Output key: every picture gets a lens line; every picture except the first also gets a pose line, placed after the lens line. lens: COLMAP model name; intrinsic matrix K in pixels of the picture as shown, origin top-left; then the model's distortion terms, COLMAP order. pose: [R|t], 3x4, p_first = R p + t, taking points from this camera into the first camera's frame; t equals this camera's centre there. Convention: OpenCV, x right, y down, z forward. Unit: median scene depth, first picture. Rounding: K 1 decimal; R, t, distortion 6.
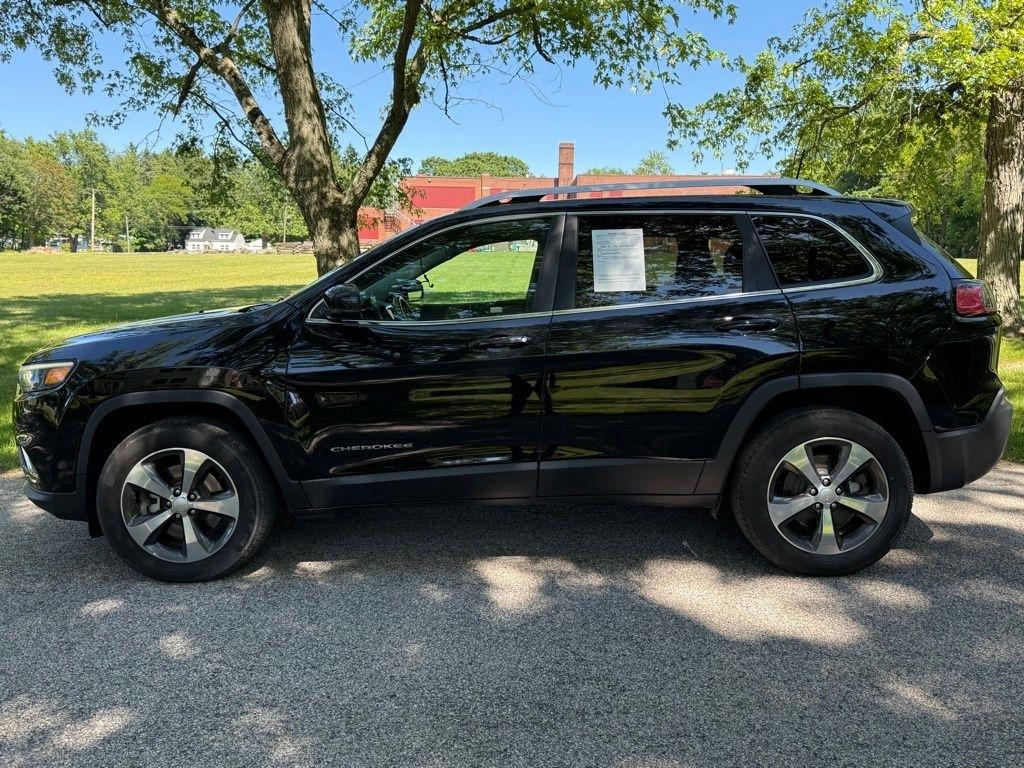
lens RADIAL K [[863.8, 0, 508.1], [0, 863.8, 380.3], [0, 0, 1]] dist [0.108194, -0.183544]
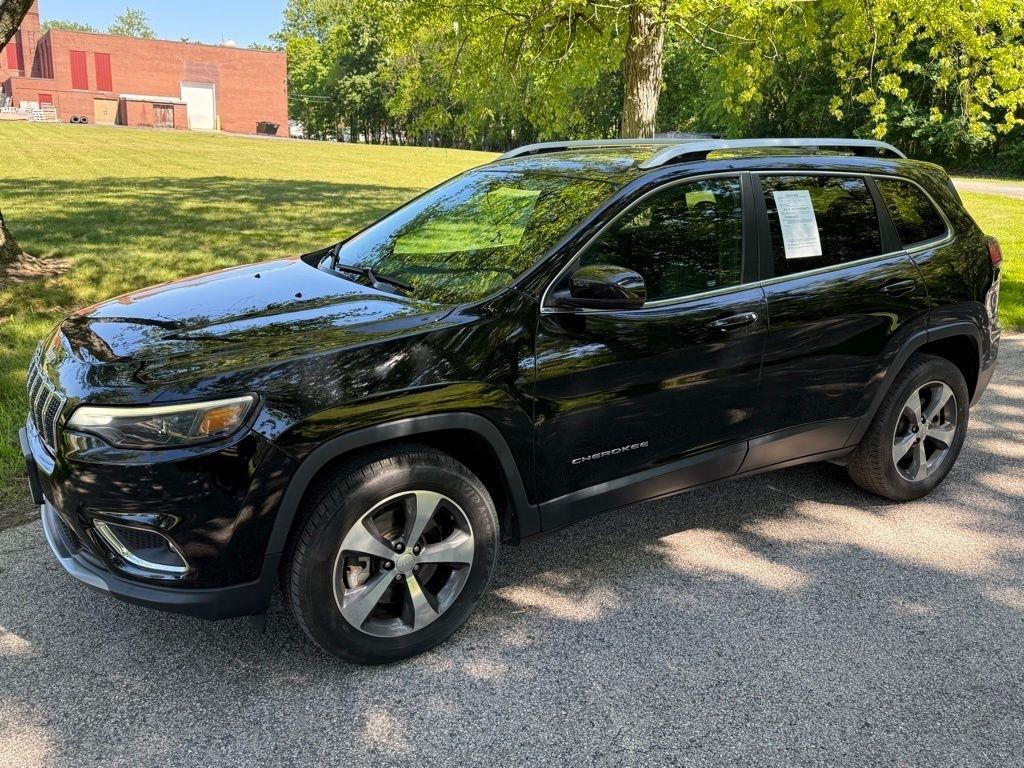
lens RADIAL K [[863.8, 0, 508.1], [0, 863.8, 380.3], [0, 0, 1]] dist [0.108194, -0.183544]
pose [[0.840687, -0.113564, 0.529480, -0.684189], [0.041332, 0.988367, 0.146362, -0.122349], [-0.539942, -0.101161, 0.835601, 0.336838]]
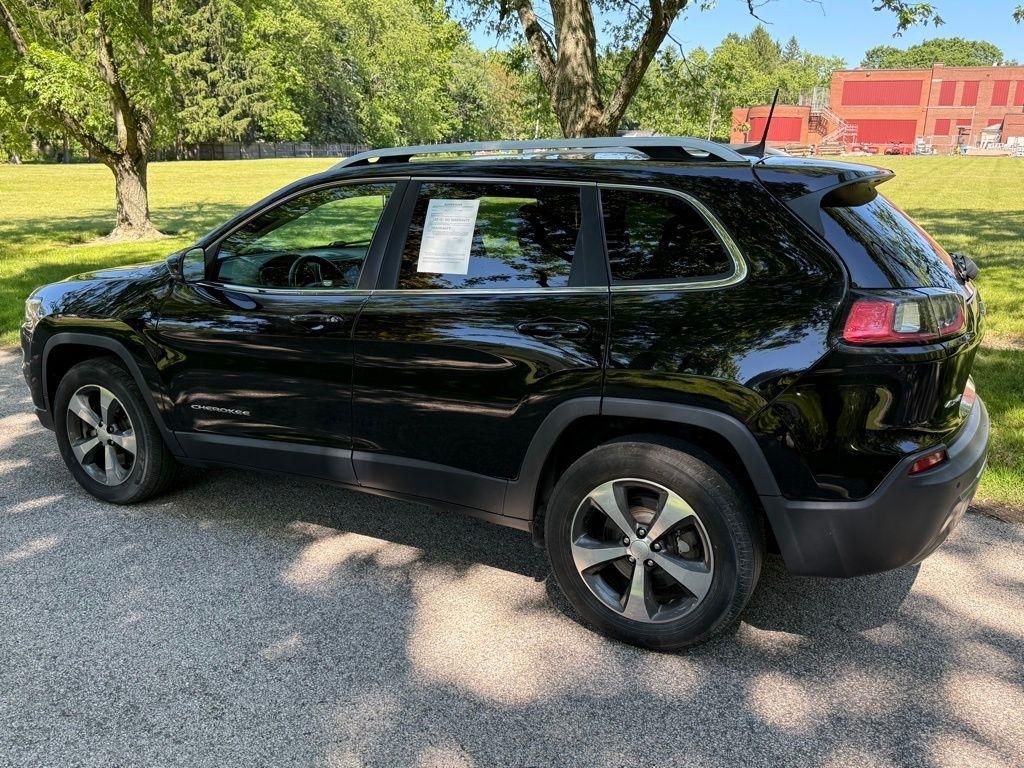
lens RADIAL K [[863.8, 0, 508.1], [0, 863.8, 380.3], [0, 0, 1]] dist [0.108194, -0.183544]
pose [[0.881602, 0.126632, -0.454689, 0.590974], [-0.076654, 0.988962, 0.126802, -0.110487], [0.465727, -0.076935, 0.881578, 0.255220]]
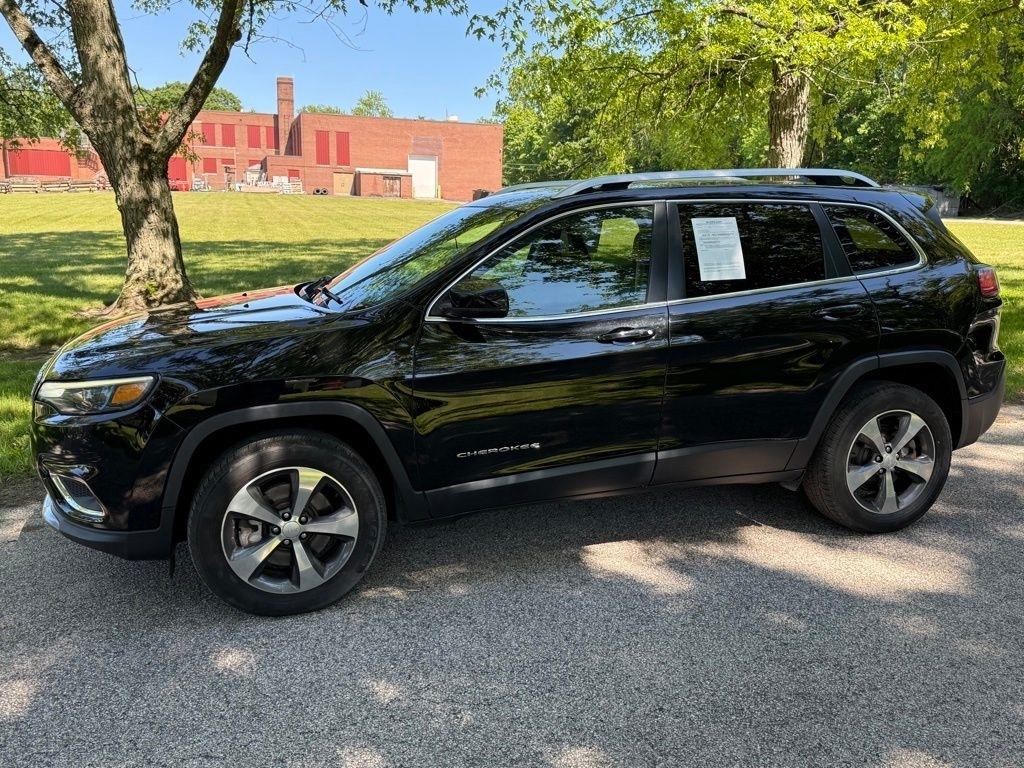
lens RADIAL K [[863.8, 0, 508.1], [0, 863.8, 380.3], [0, 0, 1]] dist [0.108194, -0.183544]
pose [[0.948388, -0.053093, 0.312636, -0.436007], [0.032958, 0.997048, 0.069343, -0.063867], [-0.315395, -0.055460, 0.947338, 0.098794]]
